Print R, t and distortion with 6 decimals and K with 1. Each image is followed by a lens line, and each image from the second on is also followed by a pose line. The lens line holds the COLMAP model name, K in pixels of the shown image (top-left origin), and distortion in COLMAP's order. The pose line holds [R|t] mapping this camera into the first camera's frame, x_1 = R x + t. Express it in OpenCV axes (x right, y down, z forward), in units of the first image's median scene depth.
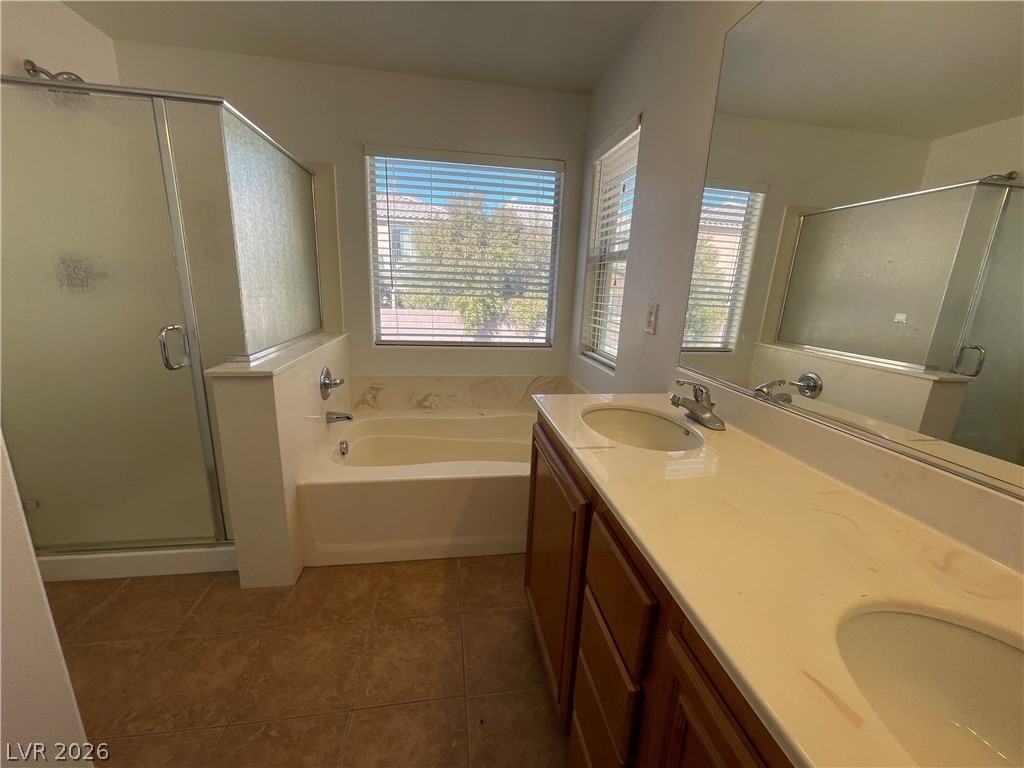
lens RADIAL K [[413.1, 0, 513.2], [0, 413.1, 384.8], [0, 0, 1]] dist [-0.004796, 0.001003]
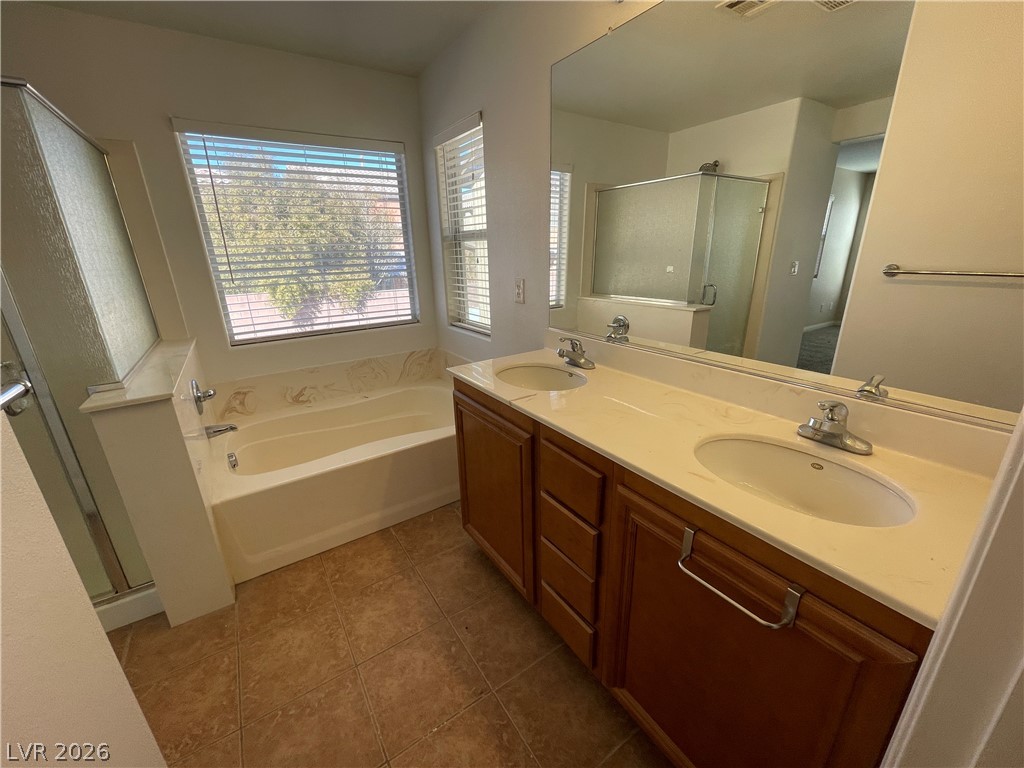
lens RADIAL K [[413.1, 0, 513.2], [0, 413.1, 384.8], [0, 0, 1]] dist [-0.004796, 0.001003]
pose [[0.906218, -0.191660, 0.376875, -0.154880], [0.159312, 0.980445, 0.115530, -0.023362], [-0.391648, -0.044654, 0.919031, -0.106650]]
